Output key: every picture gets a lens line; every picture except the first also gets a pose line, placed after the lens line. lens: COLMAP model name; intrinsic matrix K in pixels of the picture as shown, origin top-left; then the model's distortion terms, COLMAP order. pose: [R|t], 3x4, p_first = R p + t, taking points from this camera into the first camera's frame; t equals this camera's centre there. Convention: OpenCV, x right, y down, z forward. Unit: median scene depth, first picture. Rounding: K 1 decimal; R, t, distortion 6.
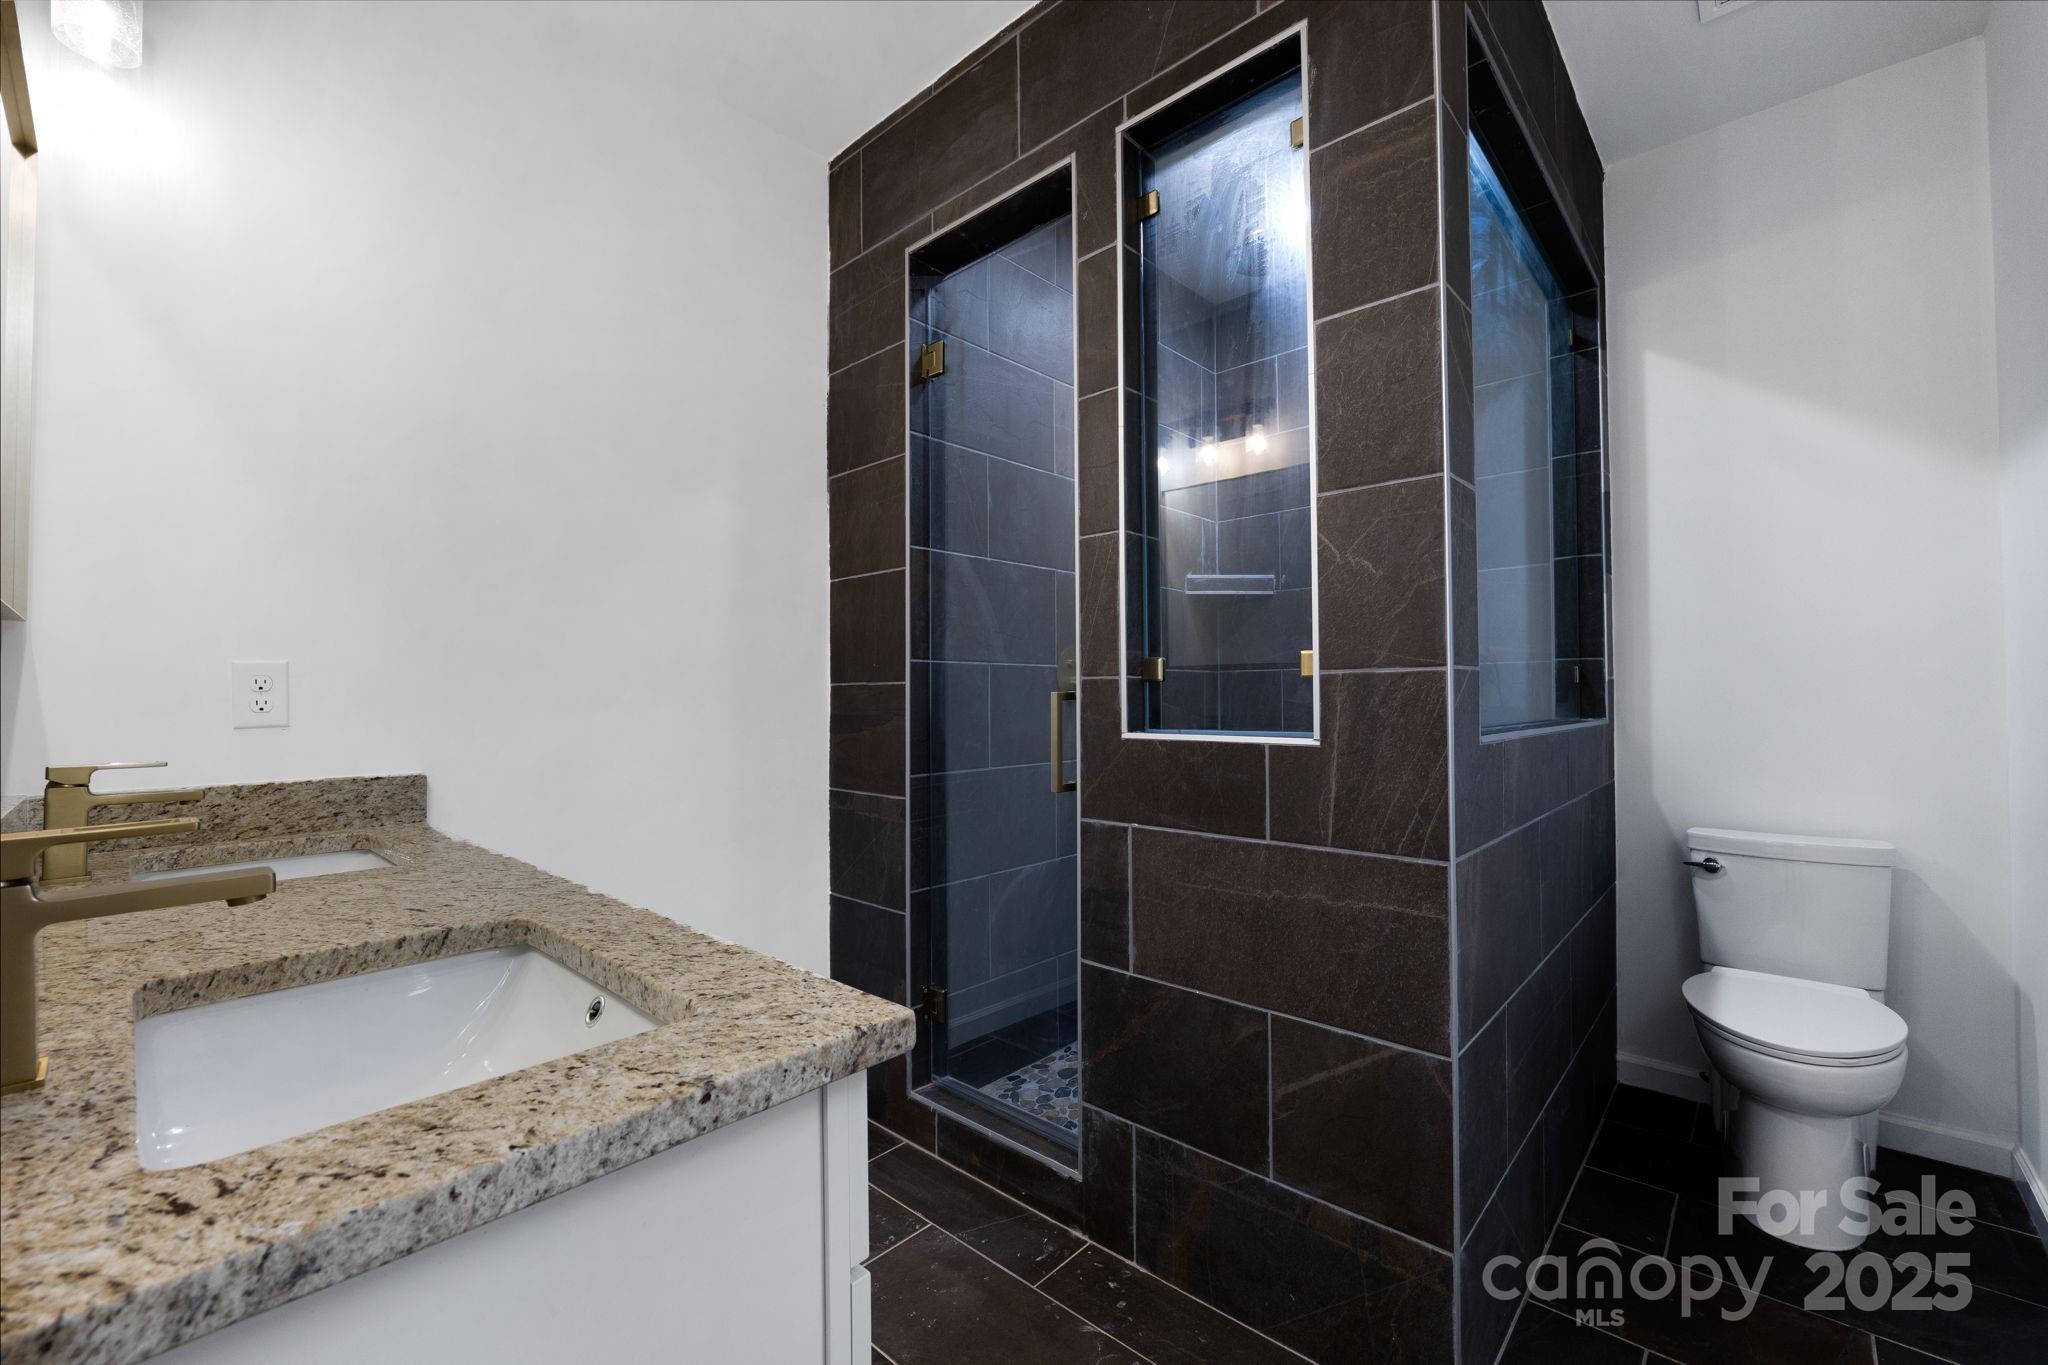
lens RADIAL K [[839.8, 0, 1005.2], [0, 839.8, 679.0], [0, 0, 1]] dist [-0.003345, -0.000526]
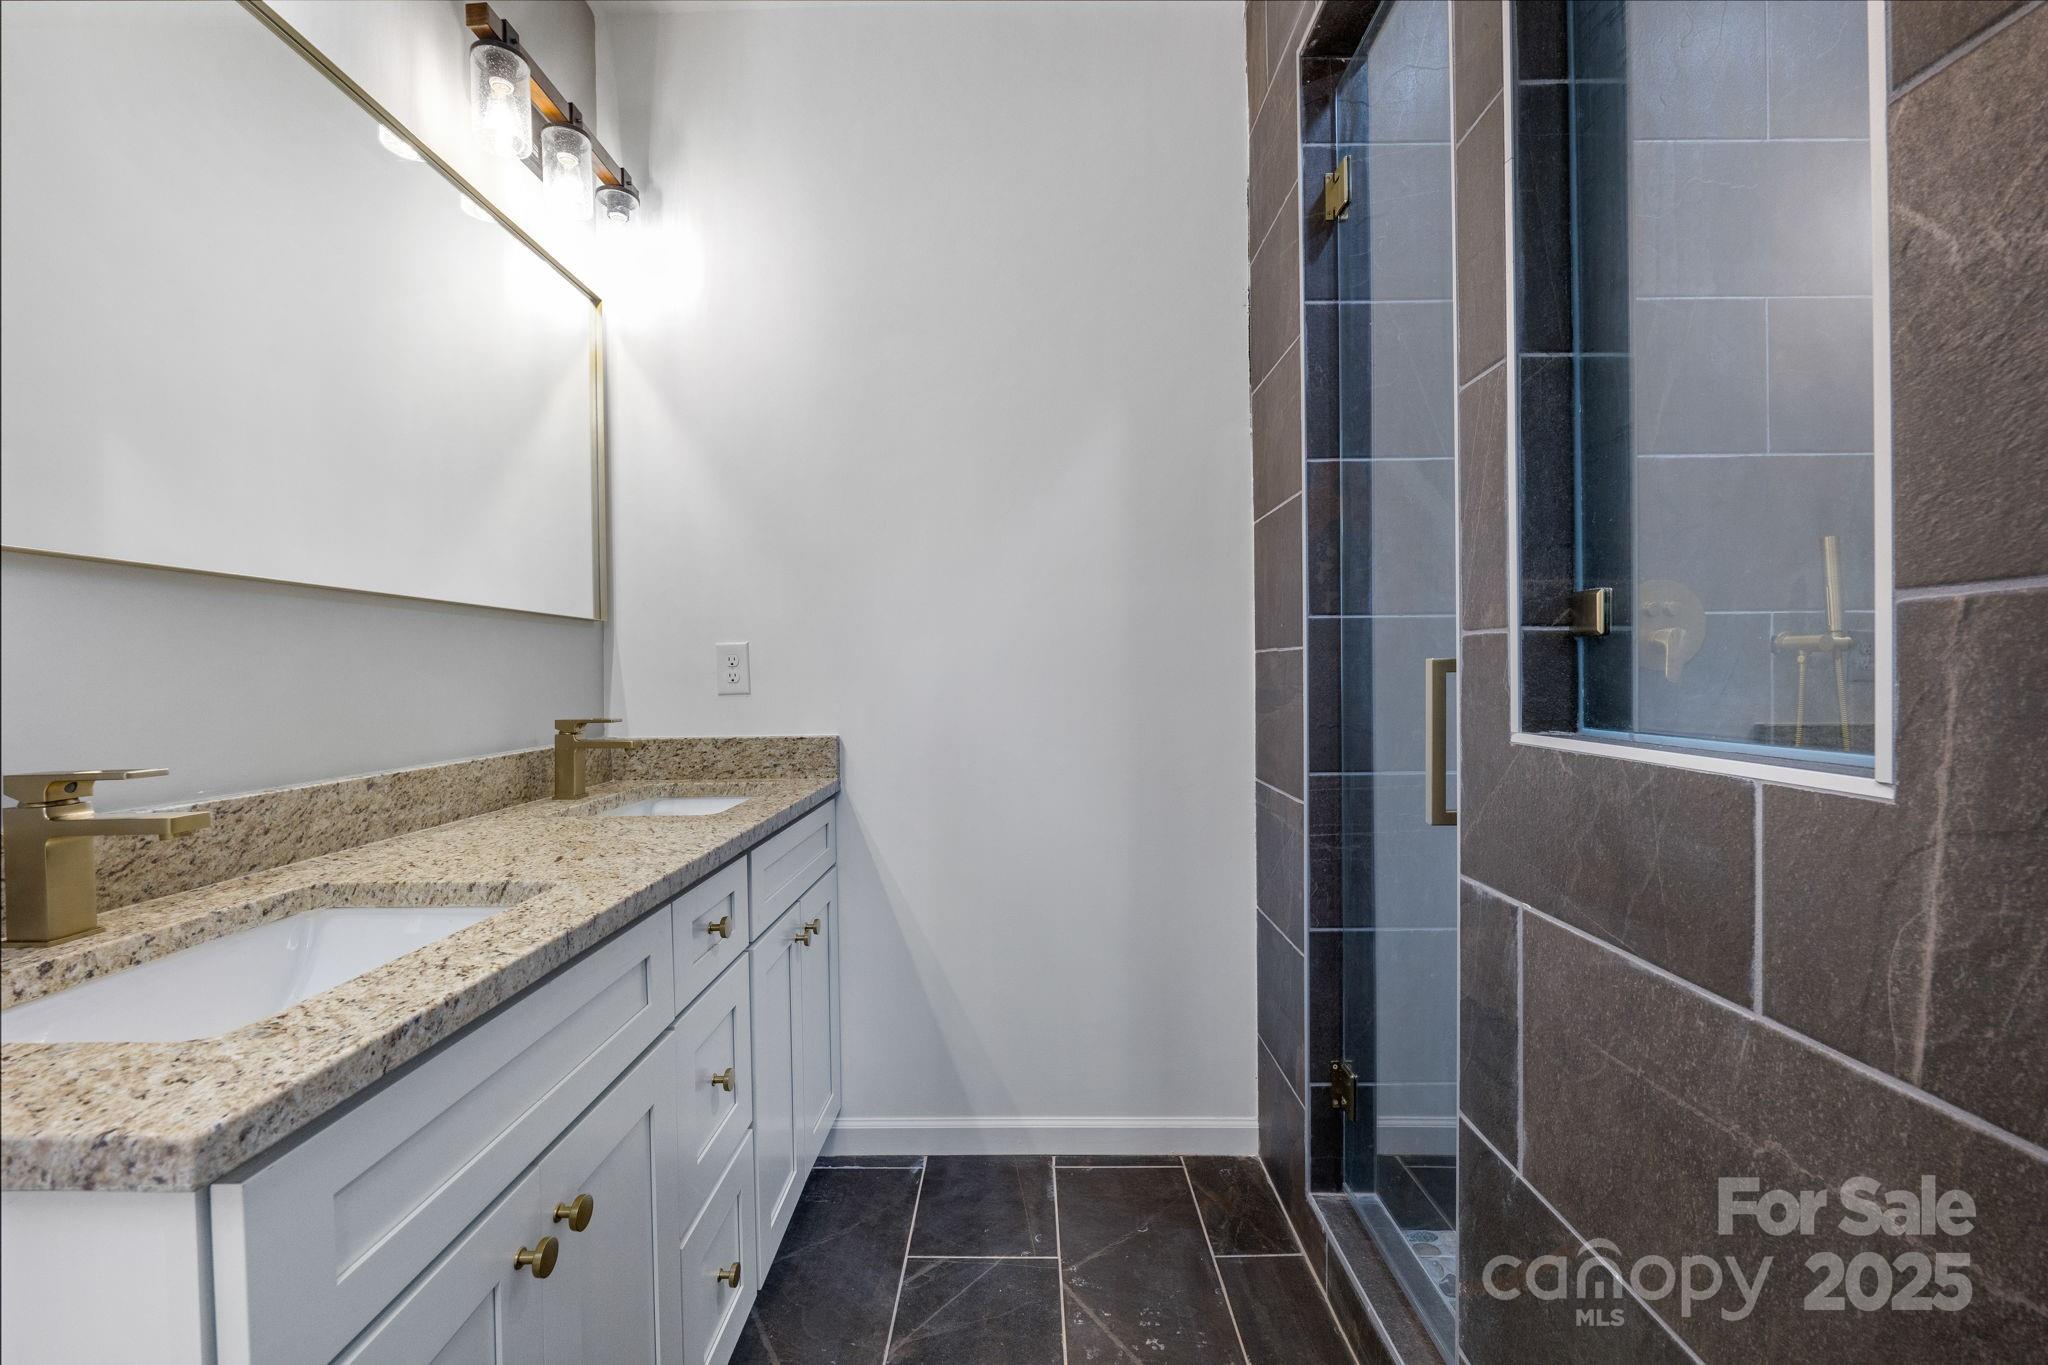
lens RADIAL K [[830.5, 0, 1042.4], [0, 830.5, 678.3], [0, 0, 1]] dist [-0.009846, 0.000154]
pose [[0.671352, 0.004610, -0.741125, 0.354342], [0.024277, 0.999307, 0.028207, 0.007144], [0.740741, -0.036930, 0.670775, 0.447773]]
